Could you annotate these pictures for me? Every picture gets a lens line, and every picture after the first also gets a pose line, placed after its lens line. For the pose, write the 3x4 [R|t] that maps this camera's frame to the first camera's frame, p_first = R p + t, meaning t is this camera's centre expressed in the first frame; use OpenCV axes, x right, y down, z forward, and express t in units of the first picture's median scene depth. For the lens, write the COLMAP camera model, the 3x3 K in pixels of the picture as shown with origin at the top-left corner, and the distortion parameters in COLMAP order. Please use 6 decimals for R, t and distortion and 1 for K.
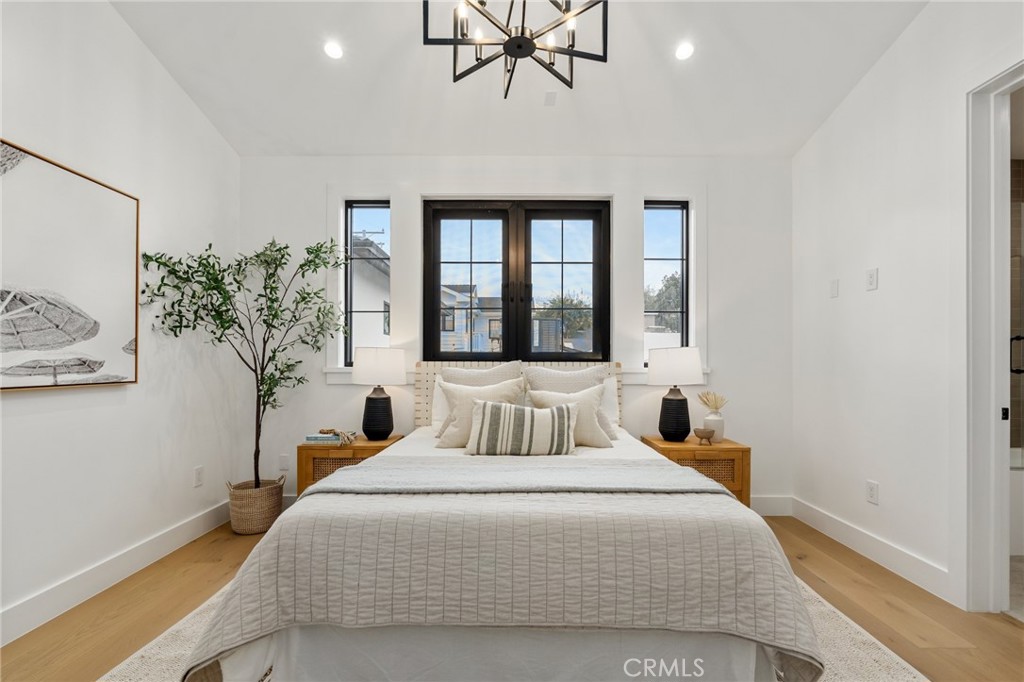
lens RADIAL K [[454.4, 0, 512.4], [0, 454.4, 361.9], [0, 0, 1]] dist [0.000805, 0.000187]
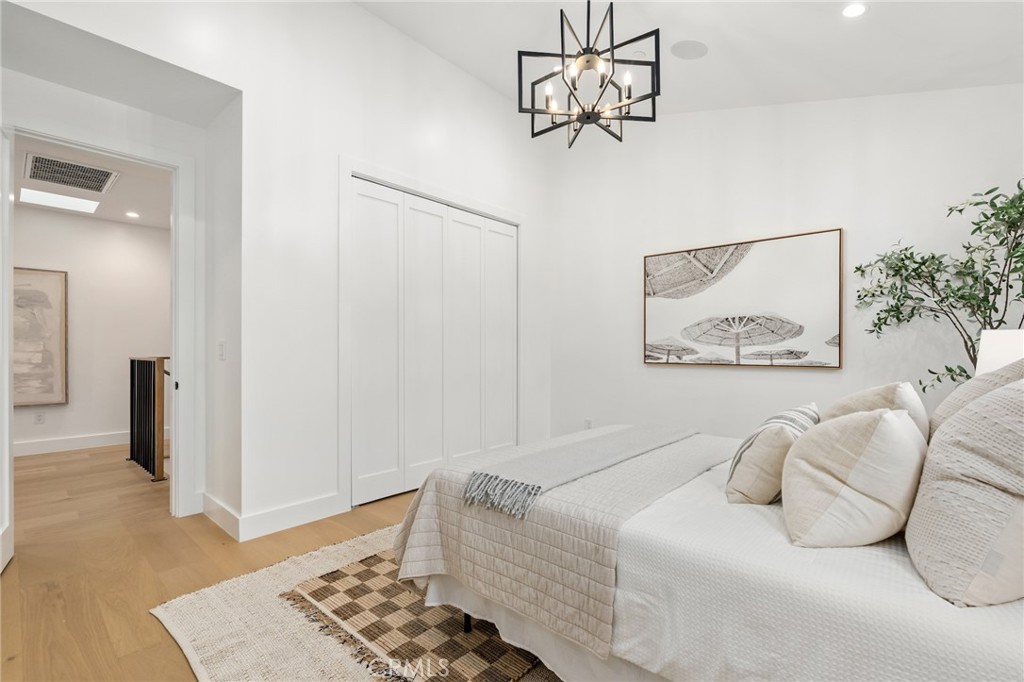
lens RADIAL K [[458.9, 0, 517.1], [0, 458.9, 351.4], [0, 0, 1]] dist [-0.002039, 0.000190]
pose [[-0.663234, -0.003554, -0.748404, 0.679927], [-0.005399, 0.999985, 0.000036, 0.002118], [0.748393, 0.004065, -0.663243, 1.013061]]
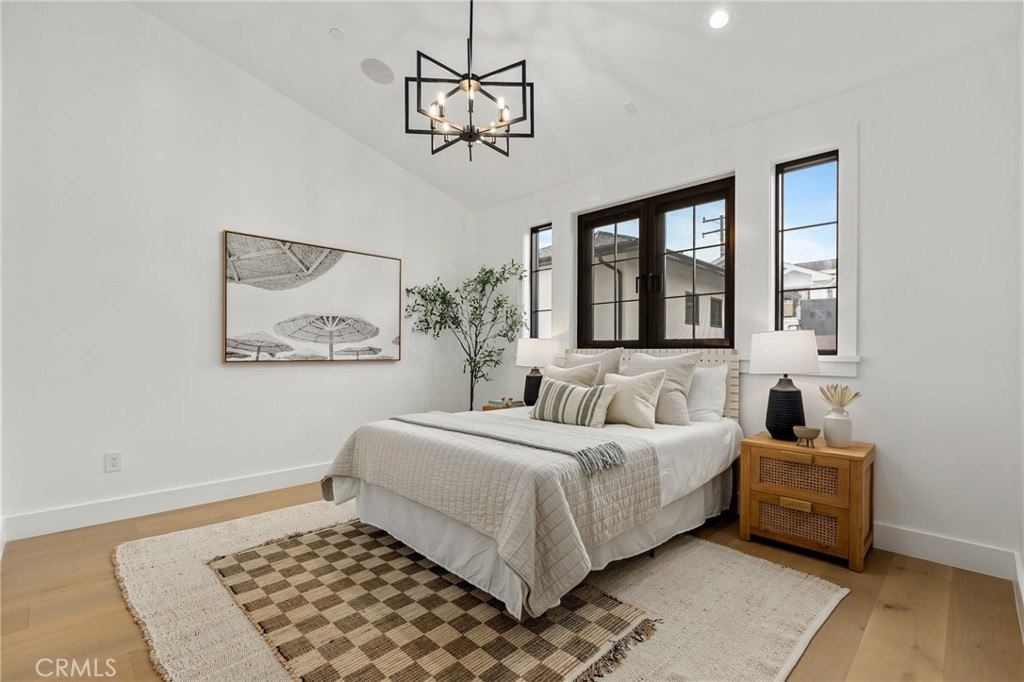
lens RADIAL K [[458.9, 0, 517.1], [0, 458.9, 351.4], [0, 0, 1]] dist [-0.002039, 0.000190]
pose [[0.709793, 0.000609, -0.704410, 0.688981], [-0.001934, 0.999998, -0.001084, 0.009354], [0.704408, 0.002132, 0.709792, 0.021764]]
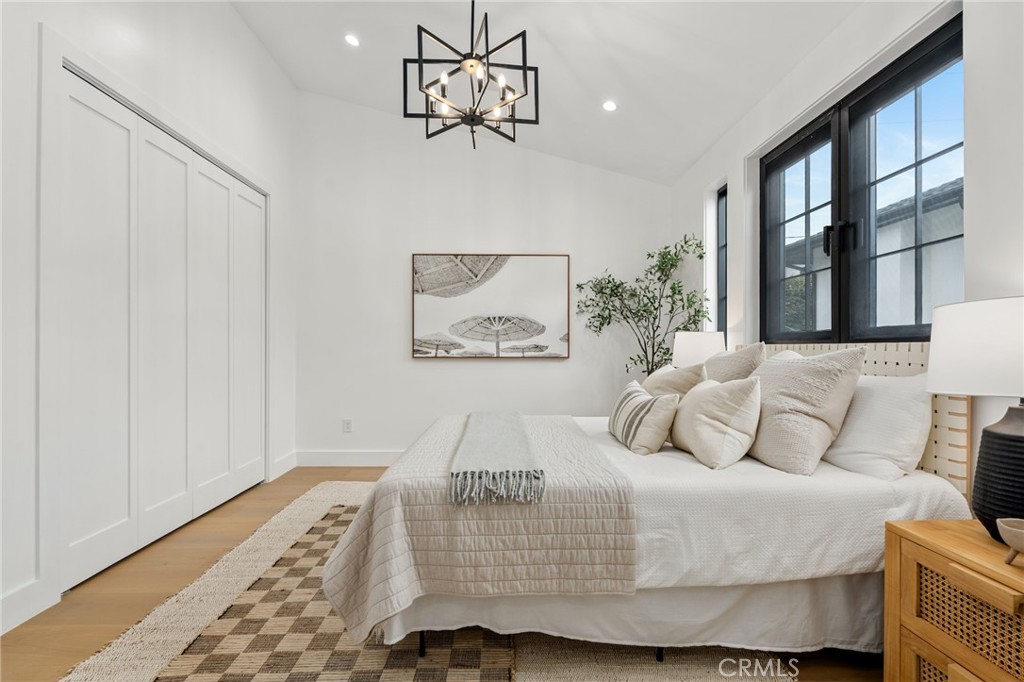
lens RADIAL K [[456.0, 0, 514.2], [0, 456.0, 347.5], [0, 0, 1]] dist [-0.000923, -0.000128]
pose [[0.028129, -0.003819, -0.999597, 0.824023], [-0.000268, 0.999993, -0.003828, 0.009946], [0.999604, 0.000375, 0.028128, 0.631374]]
